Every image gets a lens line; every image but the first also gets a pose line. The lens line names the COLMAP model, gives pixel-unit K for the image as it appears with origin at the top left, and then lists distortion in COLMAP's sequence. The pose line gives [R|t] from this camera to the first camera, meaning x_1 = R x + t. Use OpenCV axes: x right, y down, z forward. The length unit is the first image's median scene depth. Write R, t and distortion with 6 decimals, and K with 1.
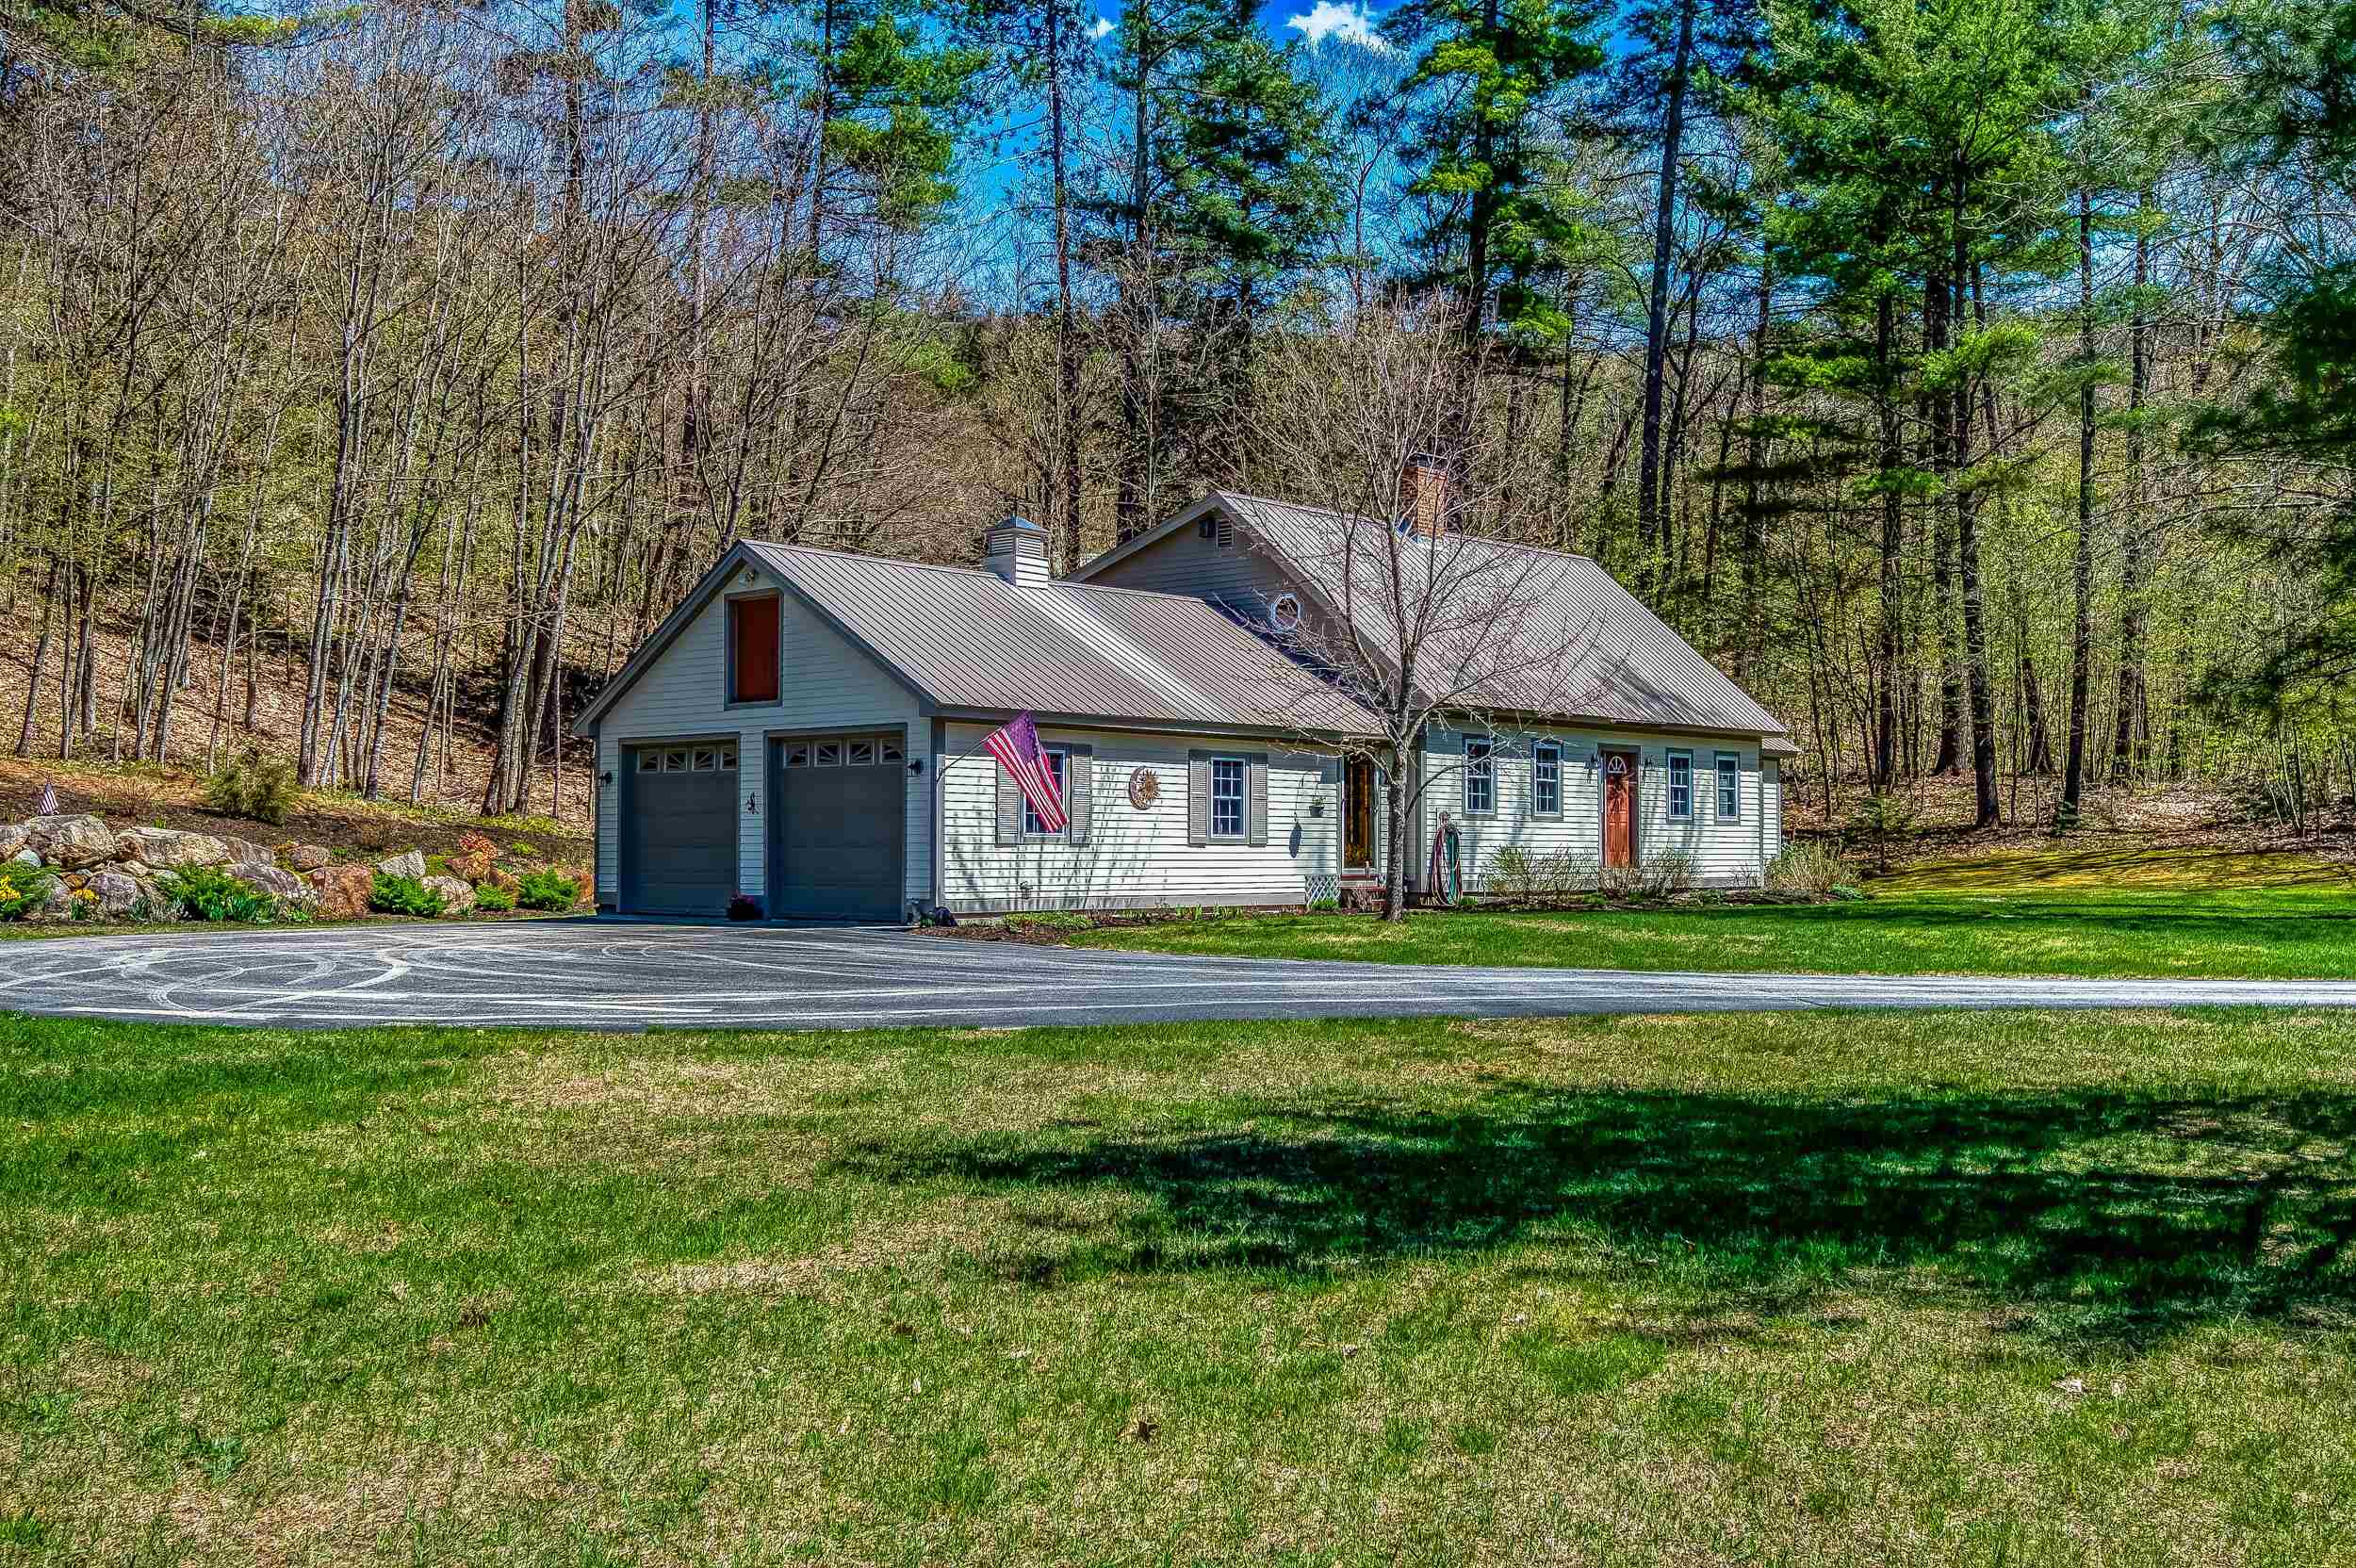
lens RADIAL K [[2339.0, 0, 1179.6], [0, 2339.0, 780.1], [0, 0, 1]] dist [0.009064, 0.000000]
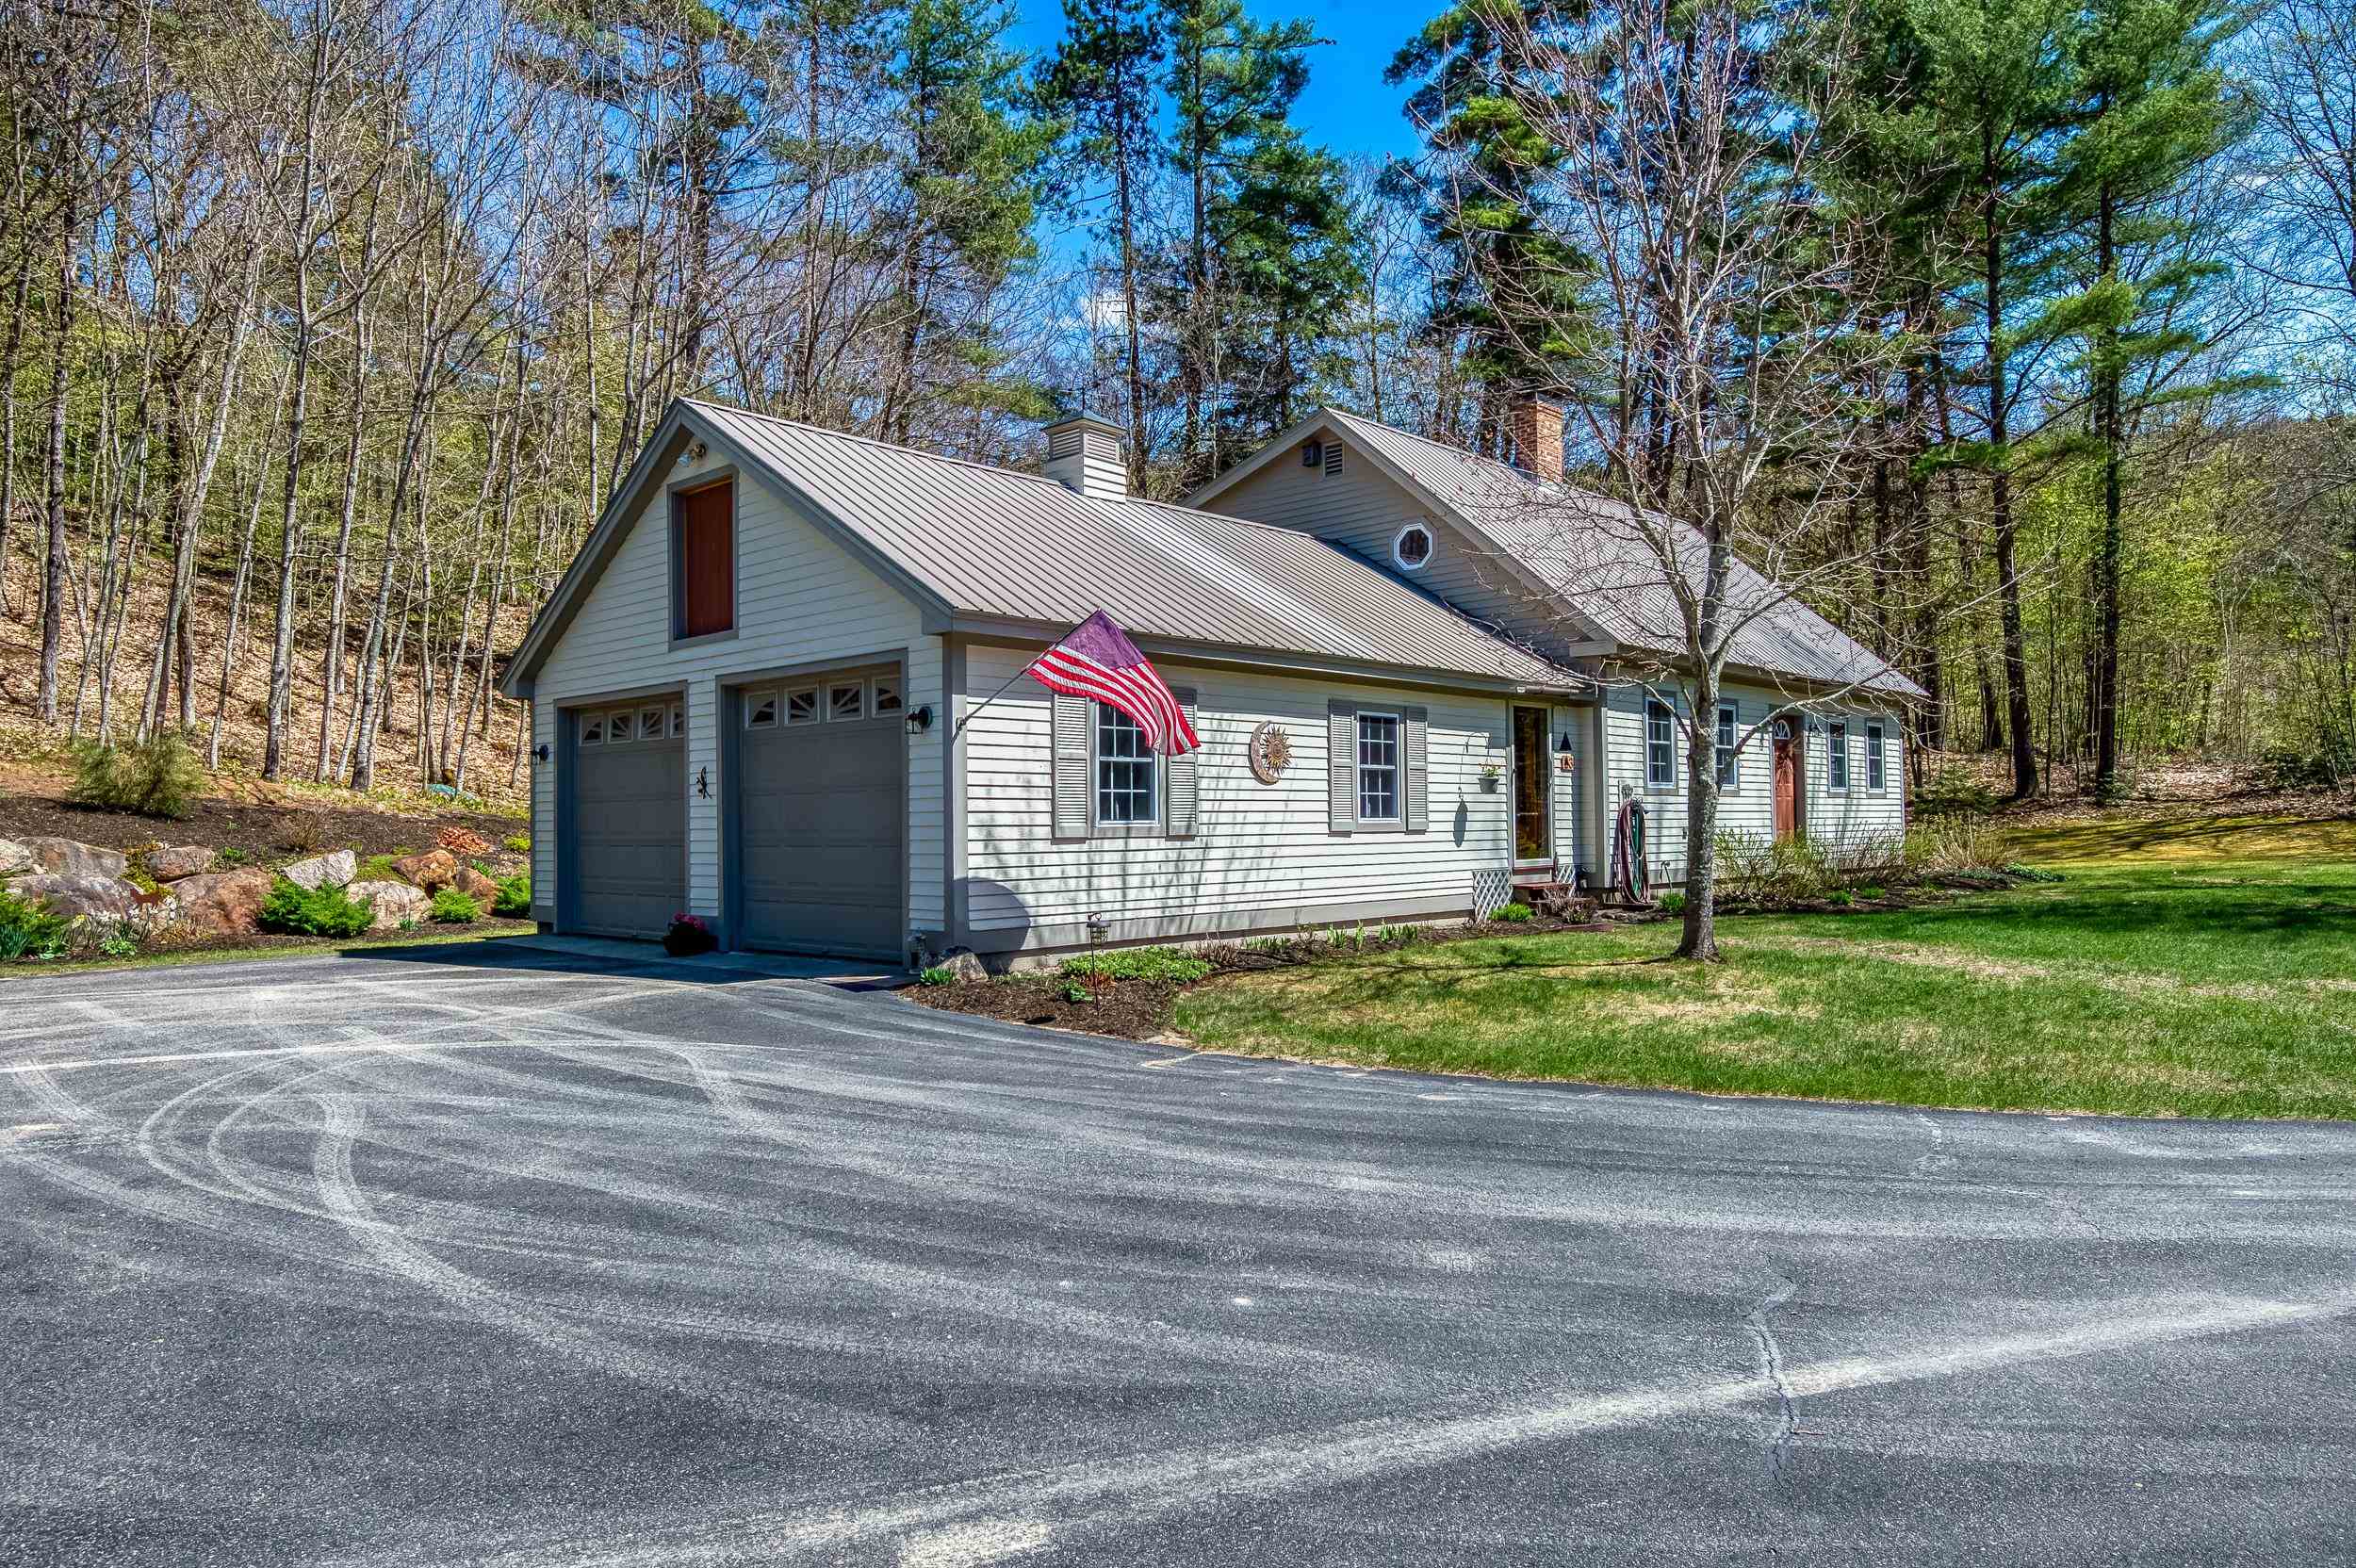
lens RADIAL K [[1526.7, 0, 1175.4], [0, 1526.7, 792.2], [0, 0, 1]] dist [0.001014, -0.000258]
pose [[0.999663, -0.013957, -0.021877, -0.031236], [0.014171, 0.999853, 0.009670, 0.009485], [0.021738, -0.009977, 0.999714, 0.506834]]
